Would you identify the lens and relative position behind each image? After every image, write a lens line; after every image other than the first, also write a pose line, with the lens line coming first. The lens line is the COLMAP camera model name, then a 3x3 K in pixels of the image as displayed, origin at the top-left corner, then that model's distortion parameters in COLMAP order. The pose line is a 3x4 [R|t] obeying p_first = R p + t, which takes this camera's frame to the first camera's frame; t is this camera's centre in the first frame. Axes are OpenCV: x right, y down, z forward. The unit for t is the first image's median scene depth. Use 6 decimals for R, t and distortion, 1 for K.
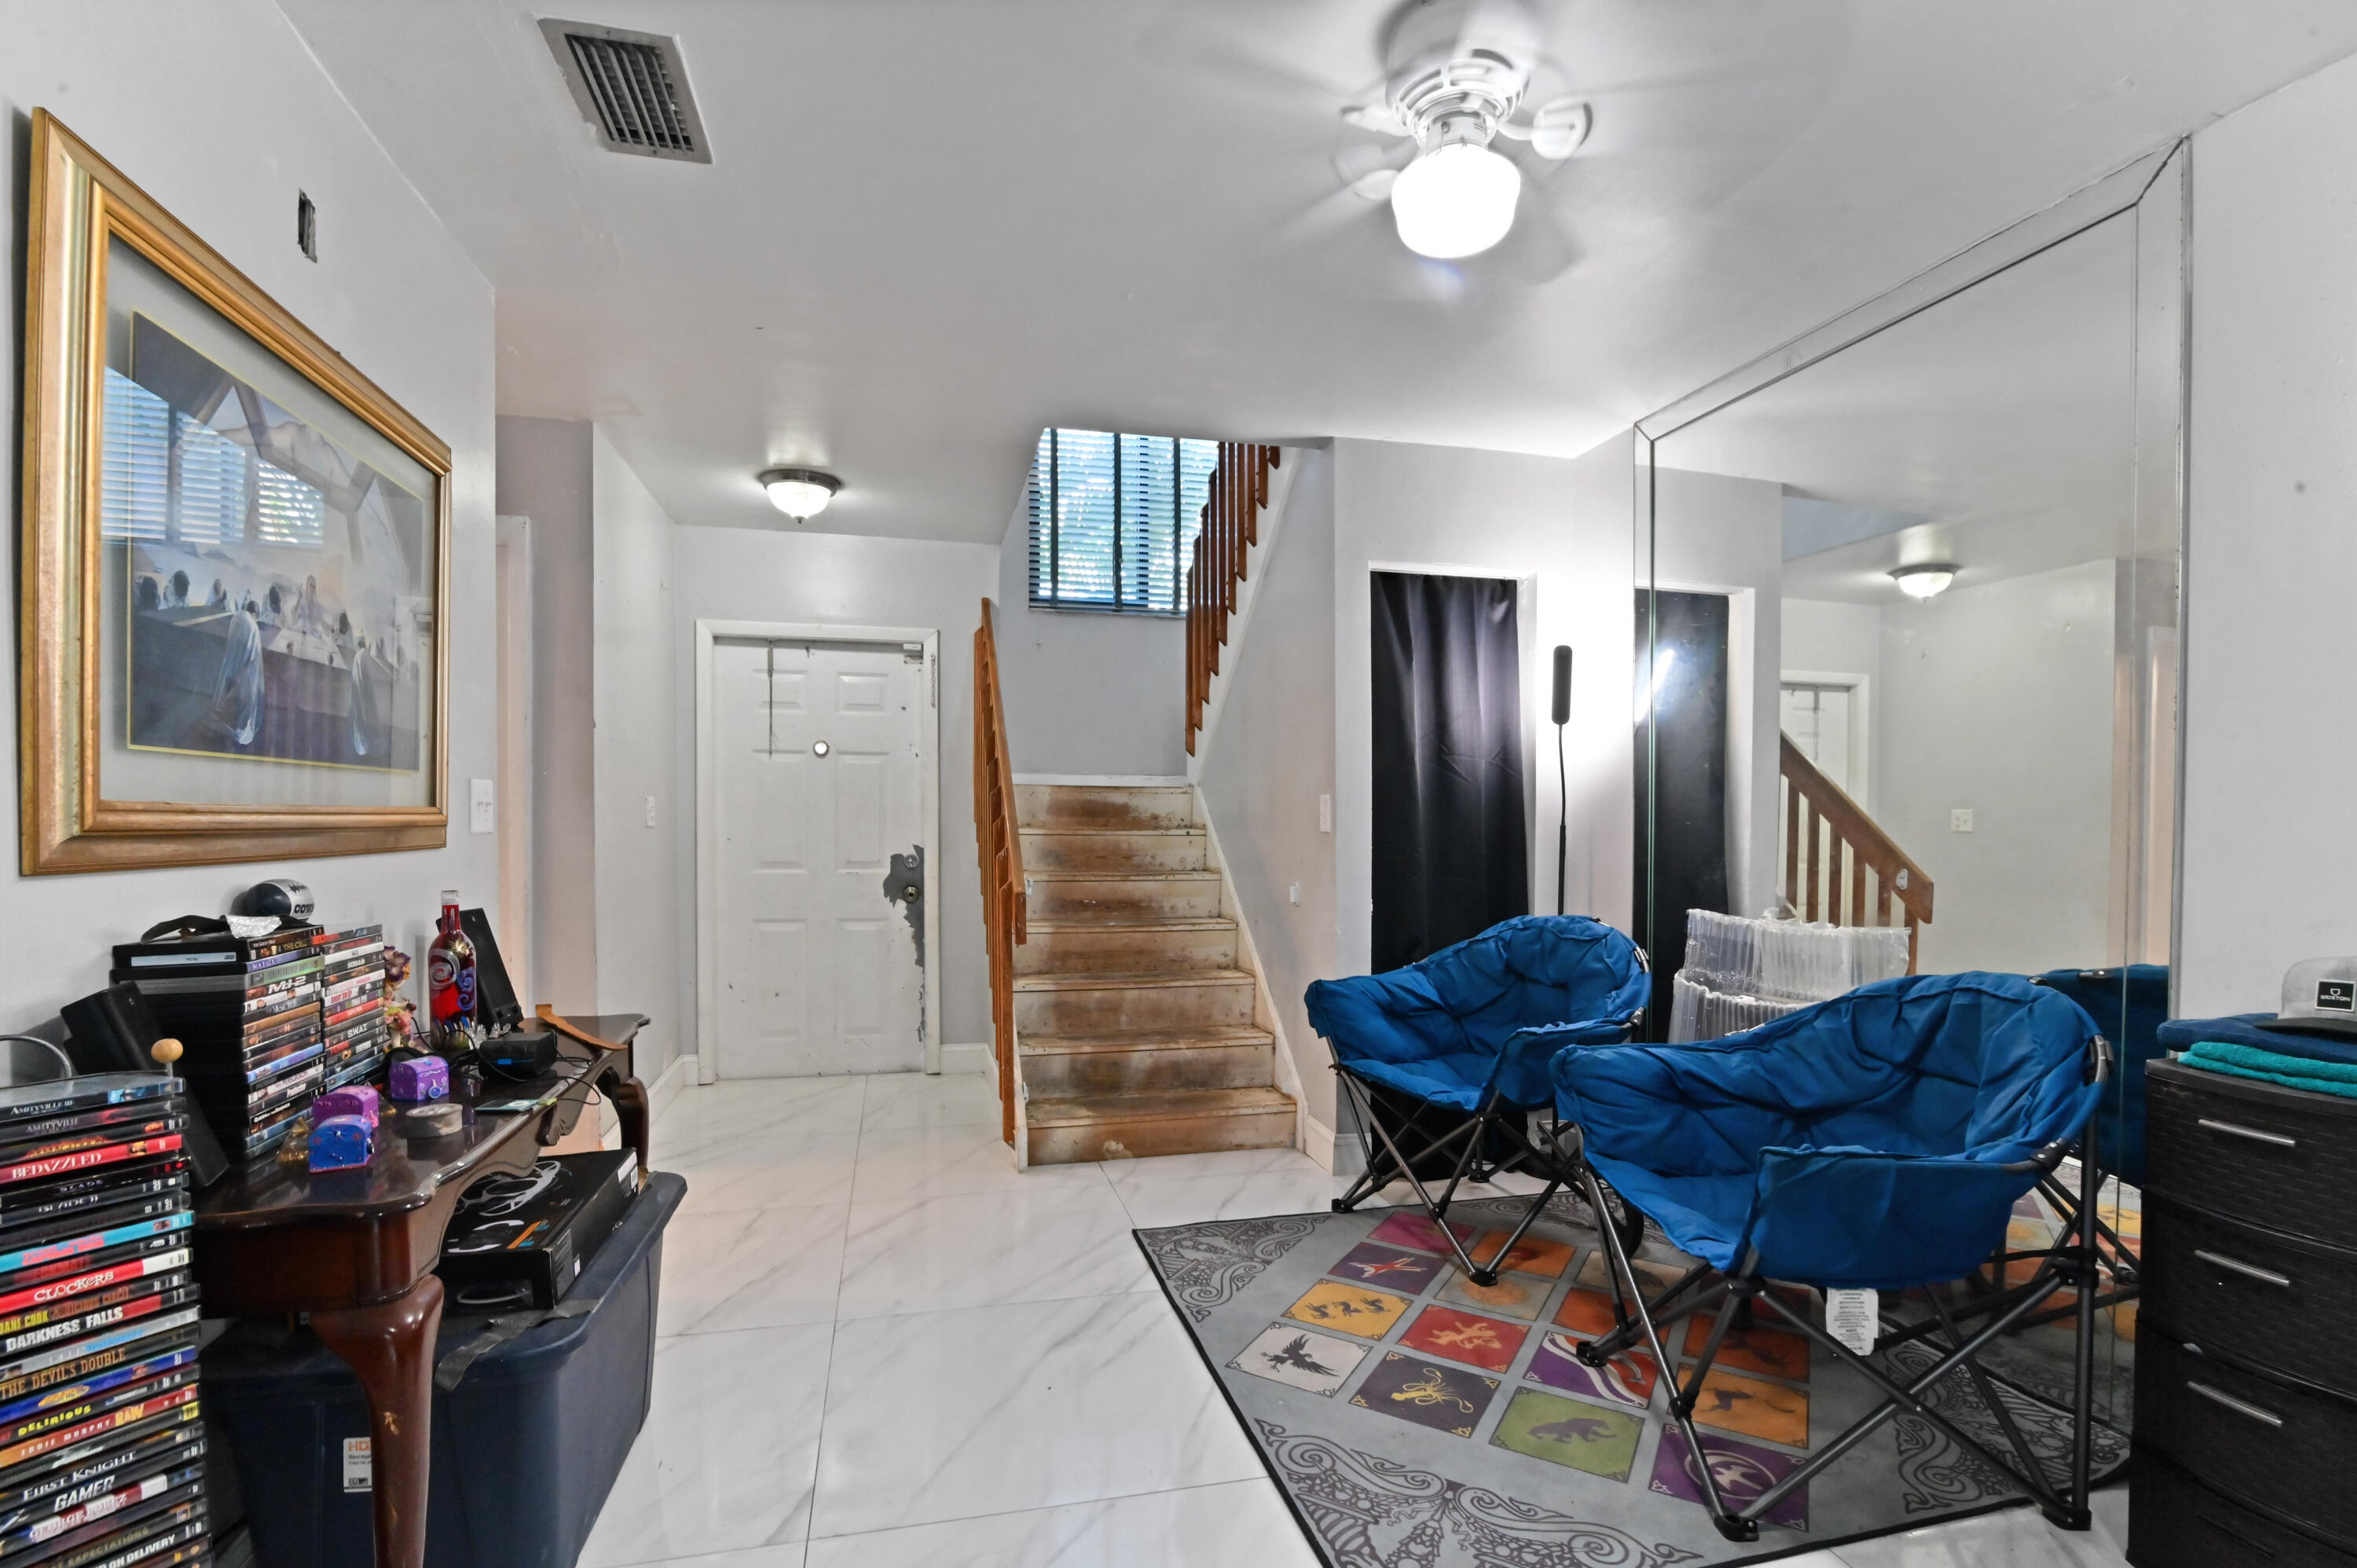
lens RADIAL K [[1092.4, 0, 1184.7], [0, 1092.4, 842.5], [0, 0, 1]] dist [-0.020120, 0.000289]
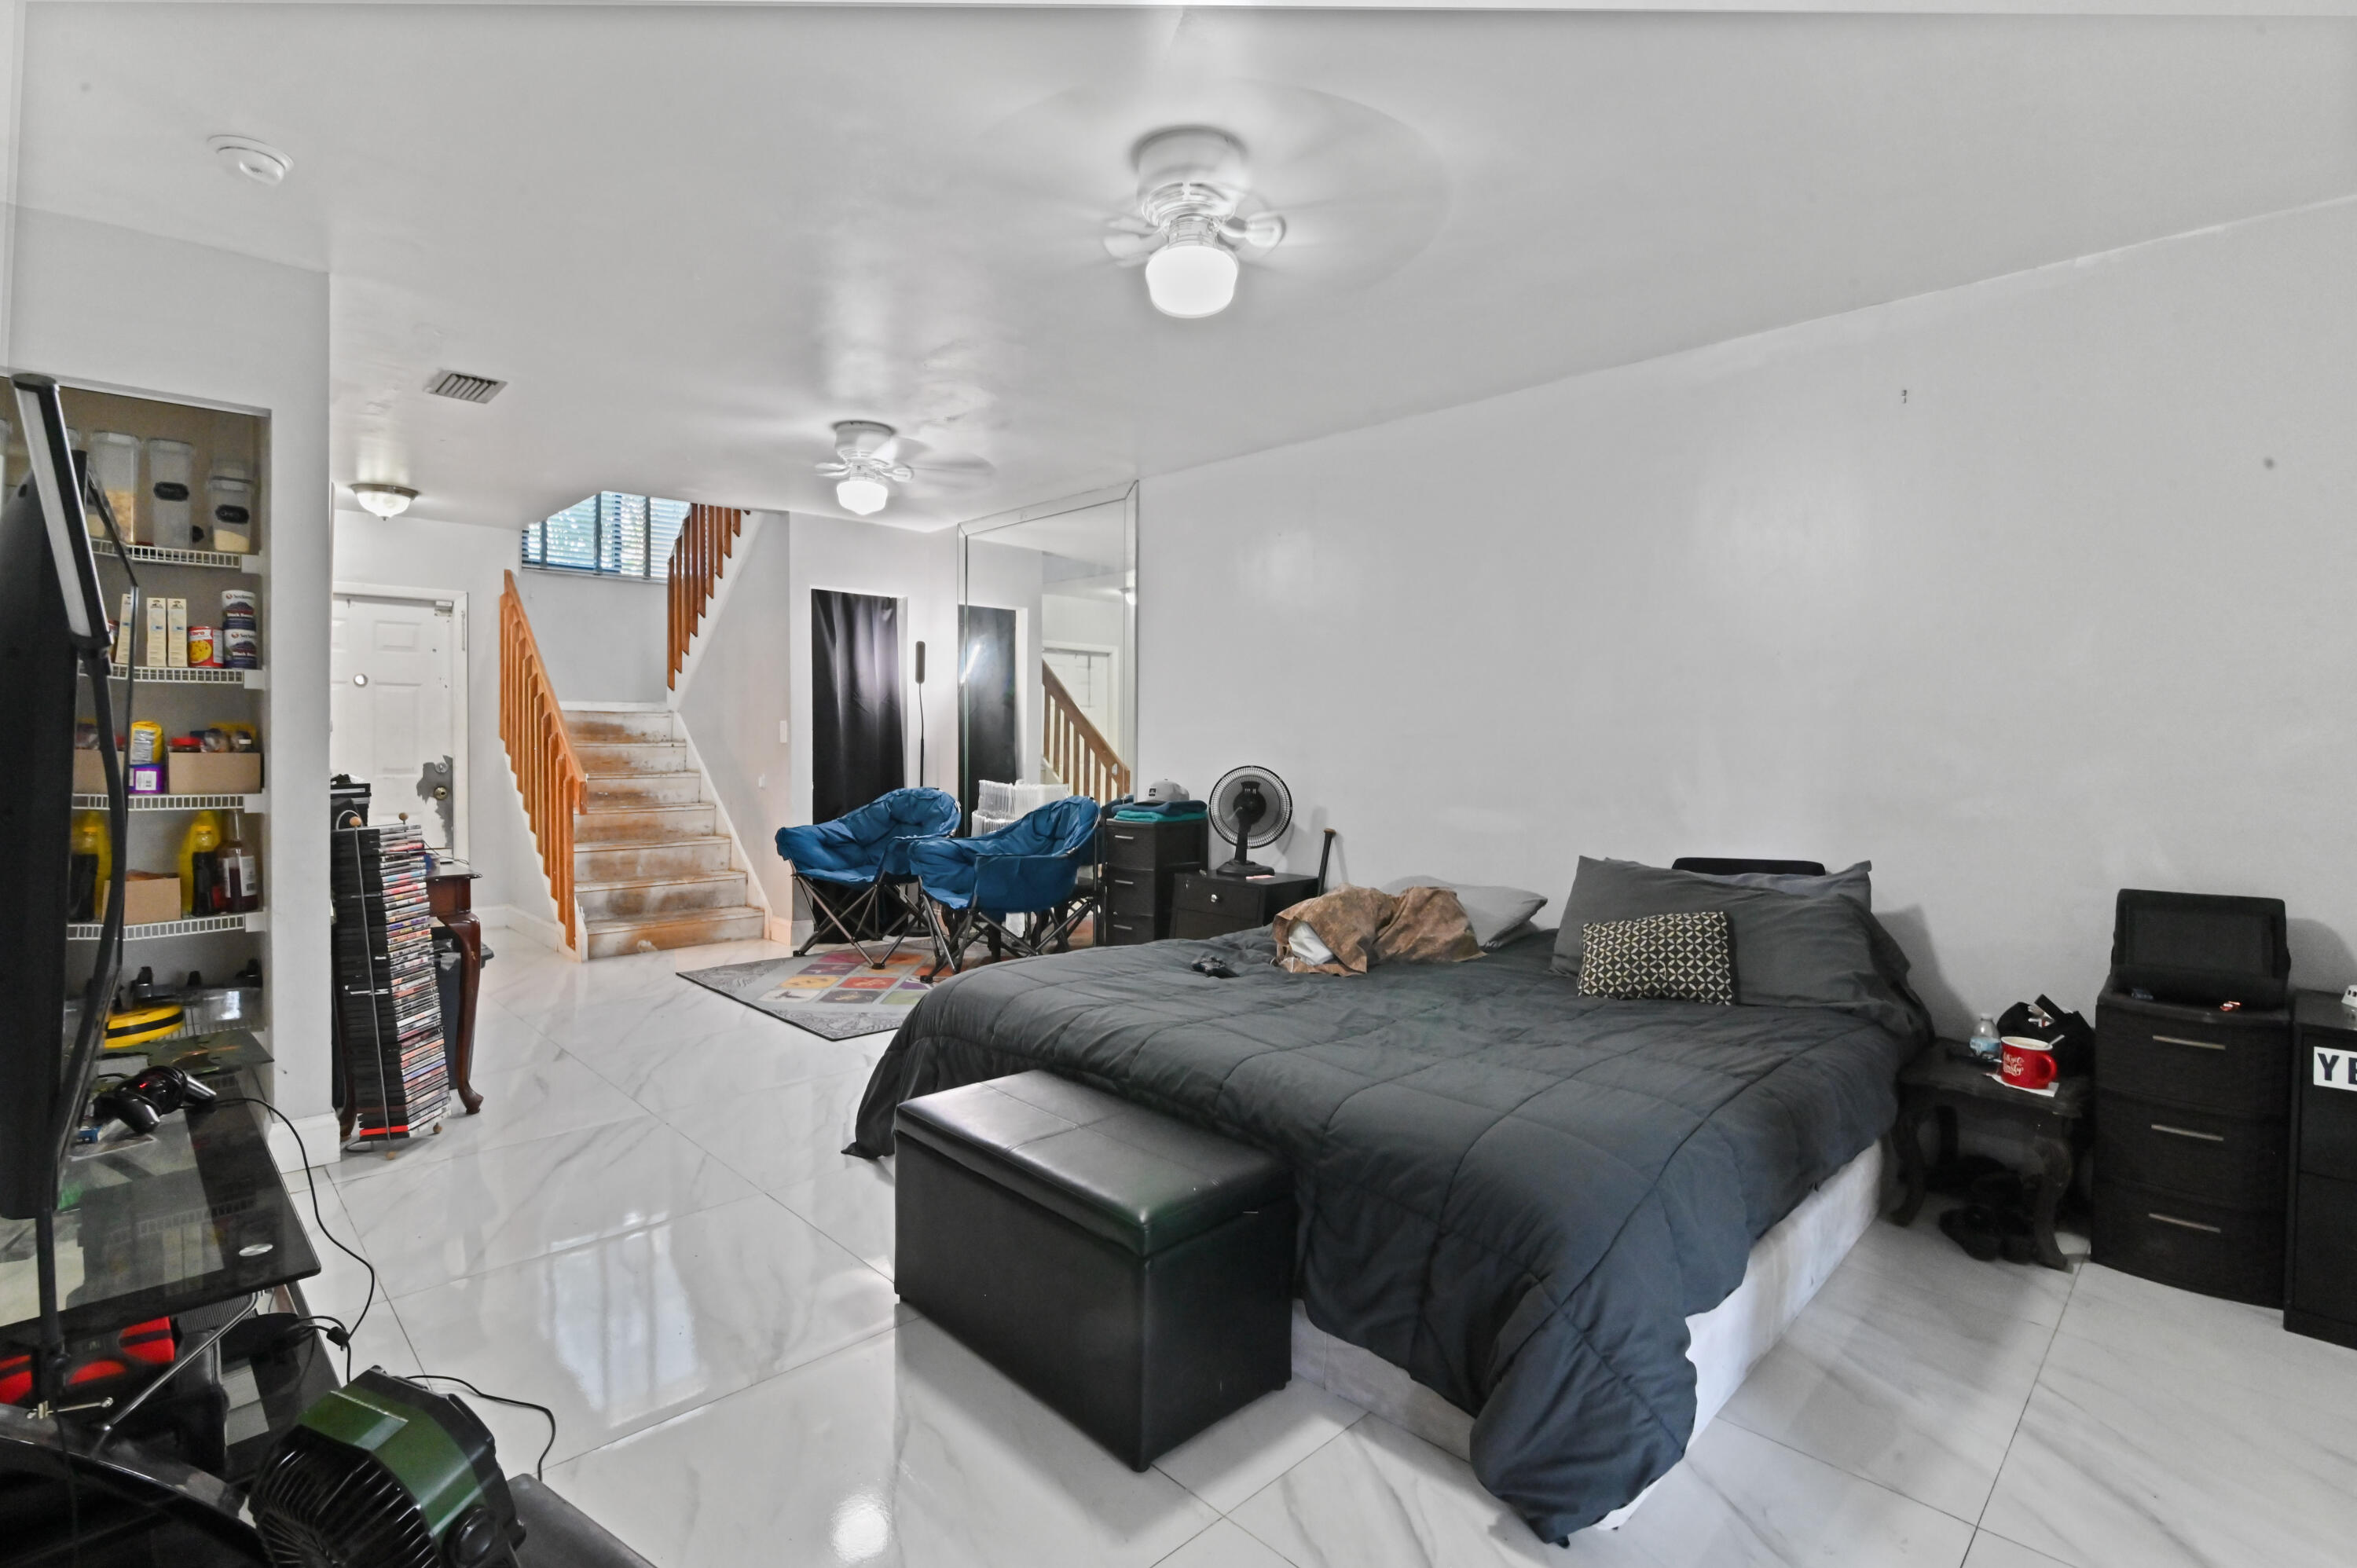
lens RADIAL K [[1091.6, 0, 1176.6], [0, 1091.6, 740.0], [0, 0, 1]] dist [-0.020190, -0.000026]
pose [[0.865347, -0.001344, 0.501171, -0.181864], [0.010416, 0.999829, -0.015304, 0.016762], [-0.501065, 0.018464, 0.865213, -0.728347]]
